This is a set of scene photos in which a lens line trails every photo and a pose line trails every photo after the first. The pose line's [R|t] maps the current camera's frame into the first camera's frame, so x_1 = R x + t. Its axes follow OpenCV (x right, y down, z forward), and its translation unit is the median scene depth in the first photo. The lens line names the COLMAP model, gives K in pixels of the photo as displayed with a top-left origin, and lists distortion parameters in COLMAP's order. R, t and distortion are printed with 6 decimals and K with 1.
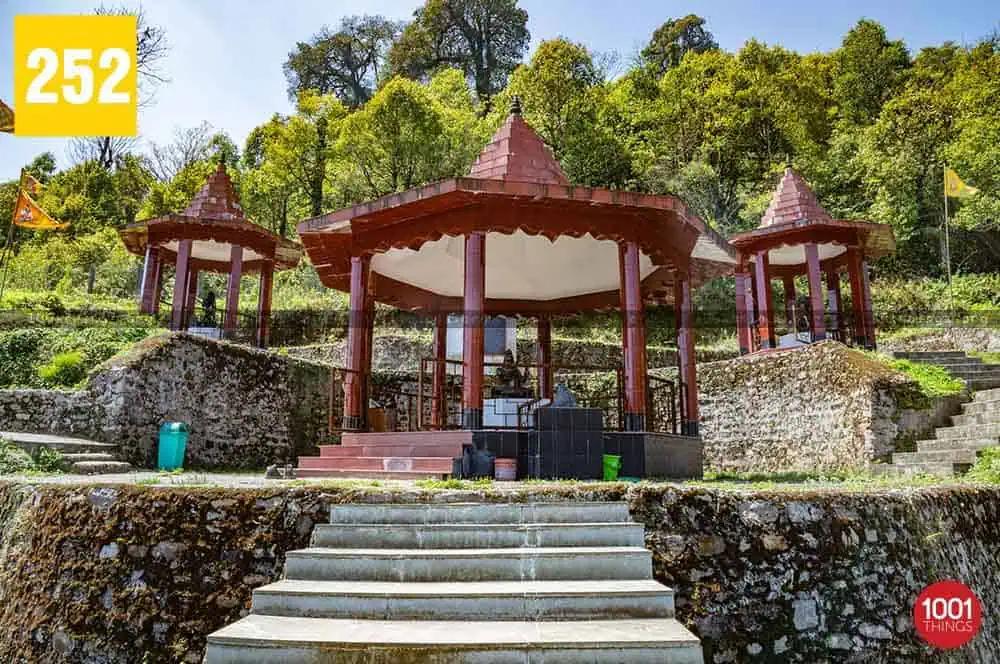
lens RADIAL K [[684.0, 0, 500.0], [0, 684.0, 332.0], [0, 0, 1]] dist [-0.079492, 0.041197]
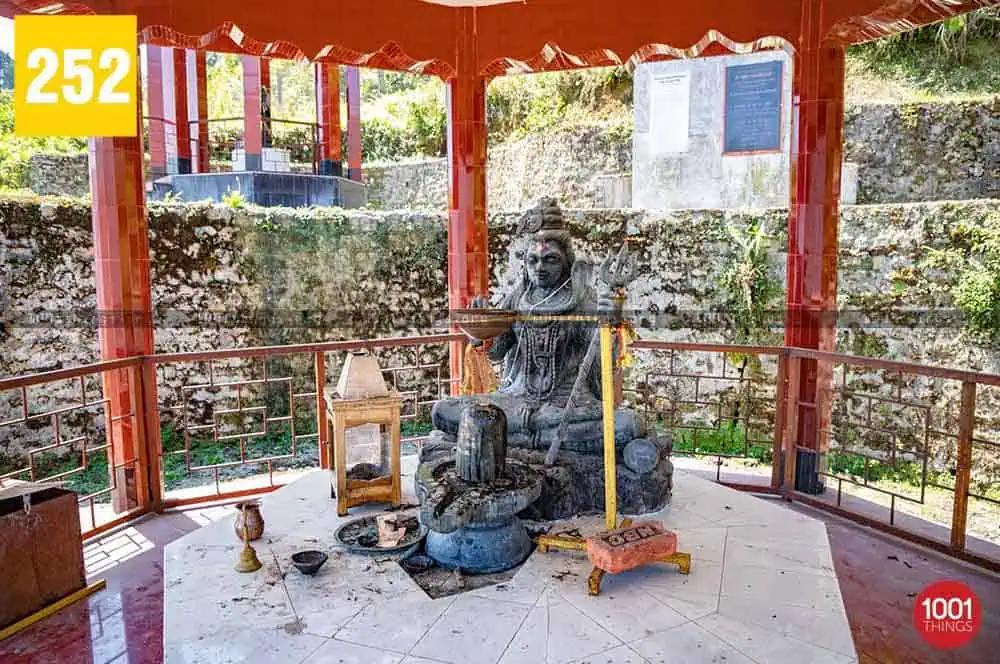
lens RADIAL K [[684.0, 0, 500.0], [0, 684.0, 332.0], [0, 0, 1]] dist [-0.079492, 0.041197]
pose [[0.874194, 0.036435, -0.484208, 0.087450], [0.114702, 0.953466, 0.278829, 0.007175], [0.471835, -0.299290, 0.829335, 0.691147]]
